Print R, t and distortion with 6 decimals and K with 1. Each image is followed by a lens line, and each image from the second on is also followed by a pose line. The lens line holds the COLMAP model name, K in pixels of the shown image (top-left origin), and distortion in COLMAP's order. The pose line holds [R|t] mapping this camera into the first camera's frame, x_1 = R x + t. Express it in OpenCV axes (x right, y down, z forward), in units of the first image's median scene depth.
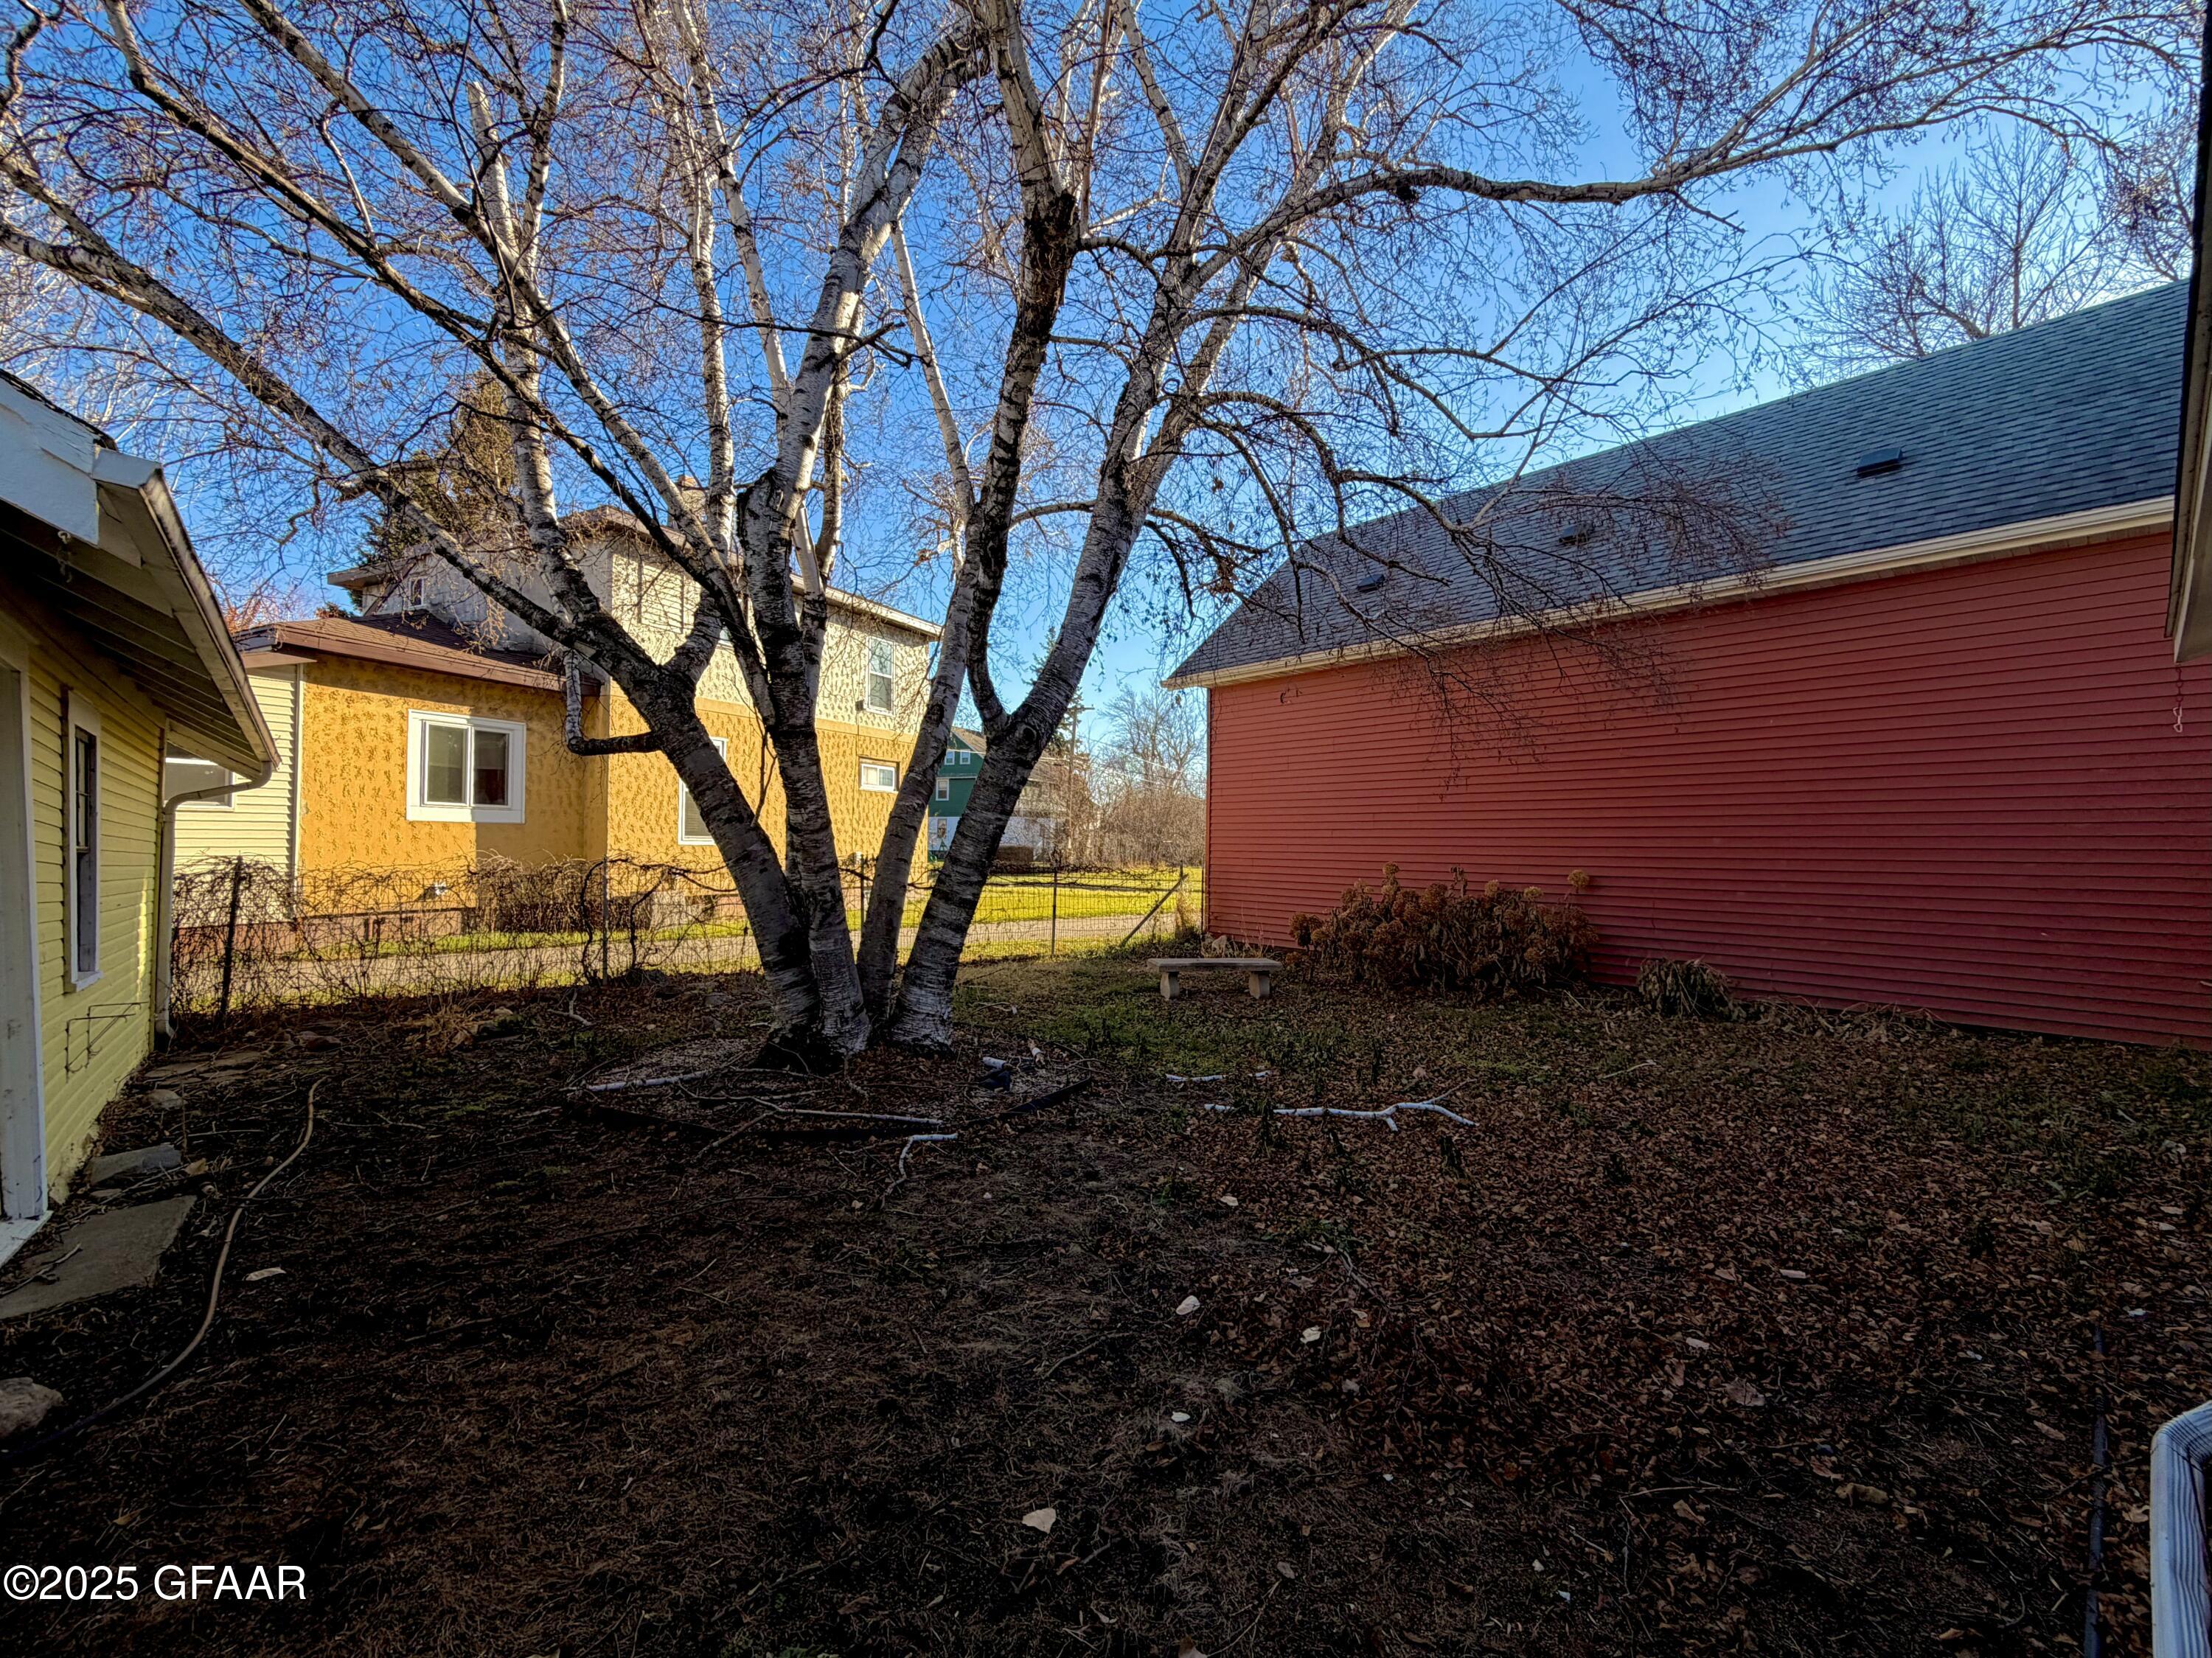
lens RADIAL K [[880.4, 0, 1104.7], [0, 880.4, 834.4], [0, 0, 1]] dist [0.001585, 0.000618]
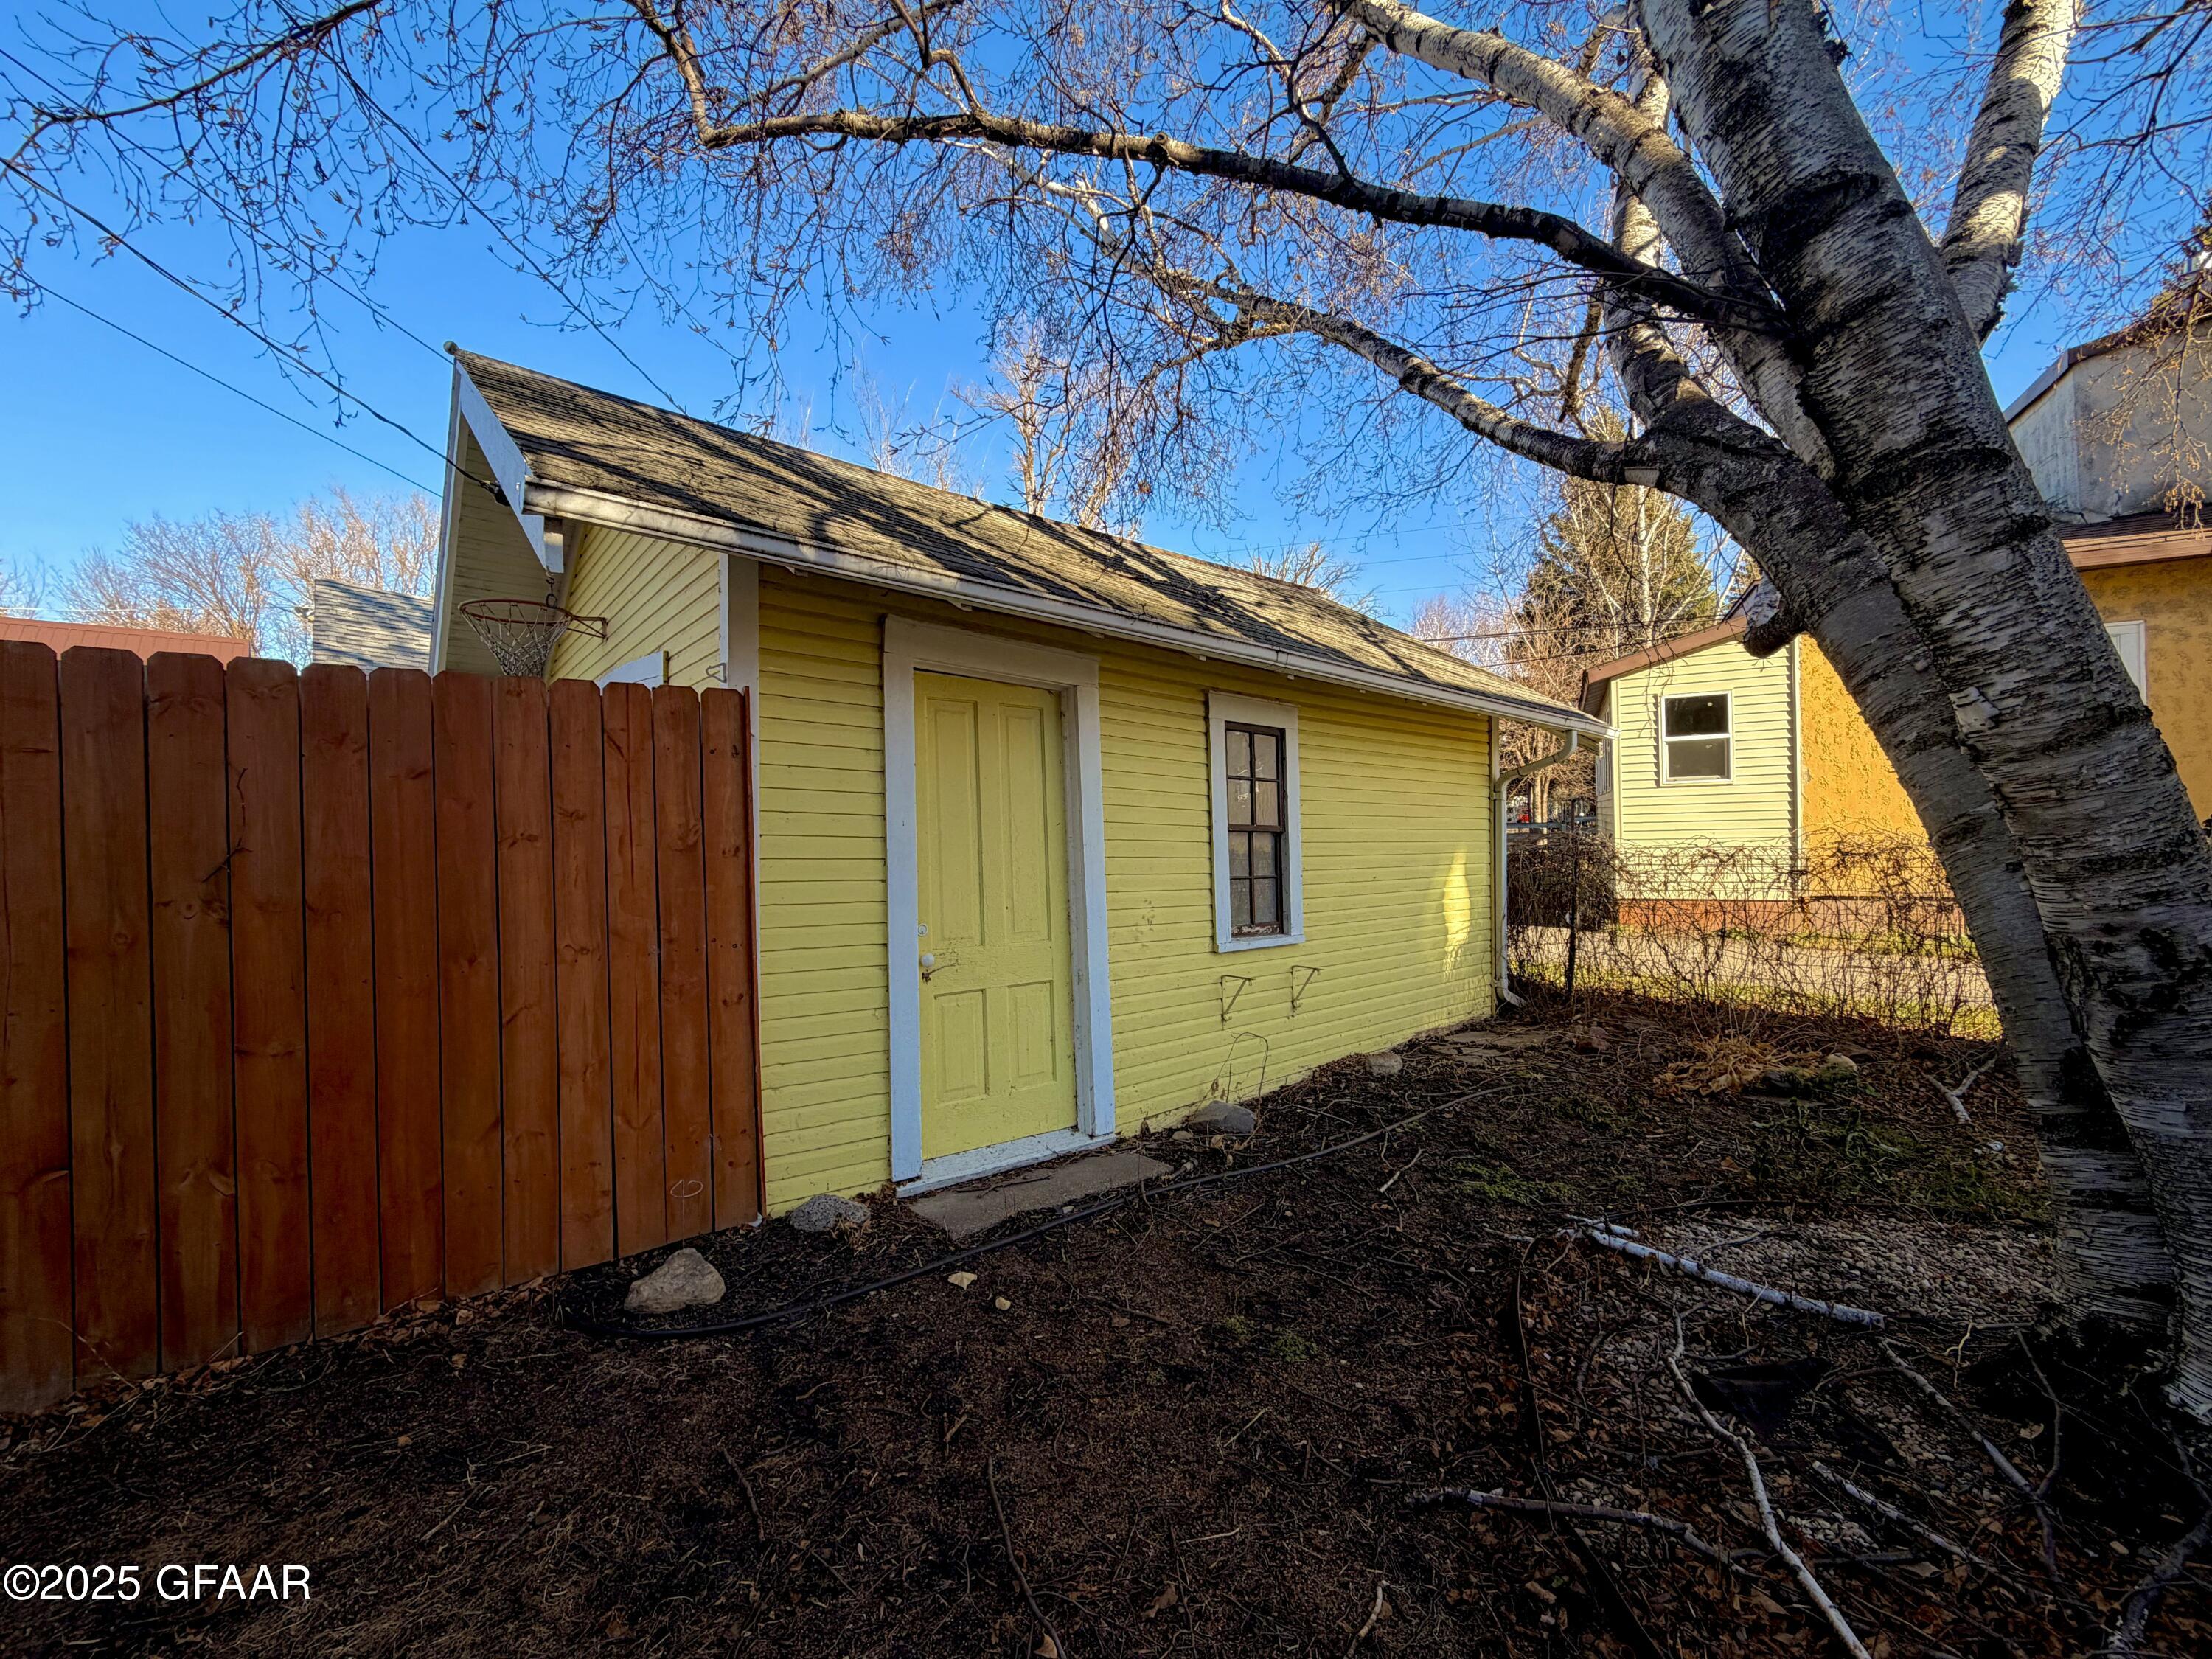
lens RADIAL K [[880.5, 0, 1107.3], [0, 880.5, 821.3], [0, 0, 1]] dist [0.001585, 0.000618]
pose [[-0.012697, -0.014853, -0.999809, -0.003679], [0.033144, 0.999334, -0.015267, 0.023166], [0.999370, -0.033332, -0.012196, 0.956715]]
